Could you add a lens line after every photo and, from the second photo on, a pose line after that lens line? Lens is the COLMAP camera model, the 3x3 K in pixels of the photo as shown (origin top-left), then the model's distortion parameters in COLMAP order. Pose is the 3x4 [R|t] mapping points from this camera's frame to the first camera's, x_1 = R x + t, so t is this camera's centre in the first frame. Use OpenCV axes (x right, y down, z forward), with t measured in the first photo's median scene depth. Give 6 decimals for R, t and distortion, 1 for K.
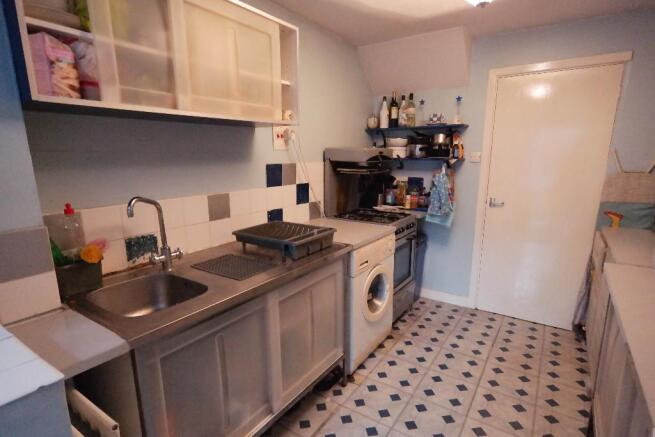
lens RADIAL K [[351.9, 0, 327.5], [0, 351.9, 221.6], [0, 0, 1]] dist [-0.002041, 0.025009]
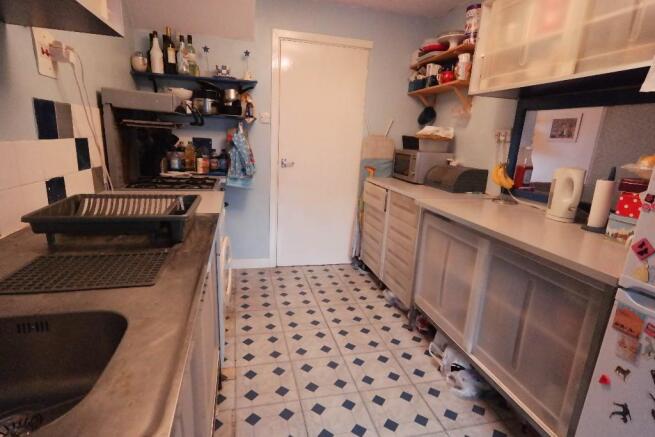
lens RADIAL K [[351.9, 0, 327.5], [0, 351.9, 221.6], [0, 0, 1]] dist [-0.002041, 0.025009]
pose [[0.672956, -0.146271, 0.725076, -0.232181], [0.091744, 0.989189, 0.114402, 0.010378], [-0.733971, -0.010466, 0.679100, 0.193723]]
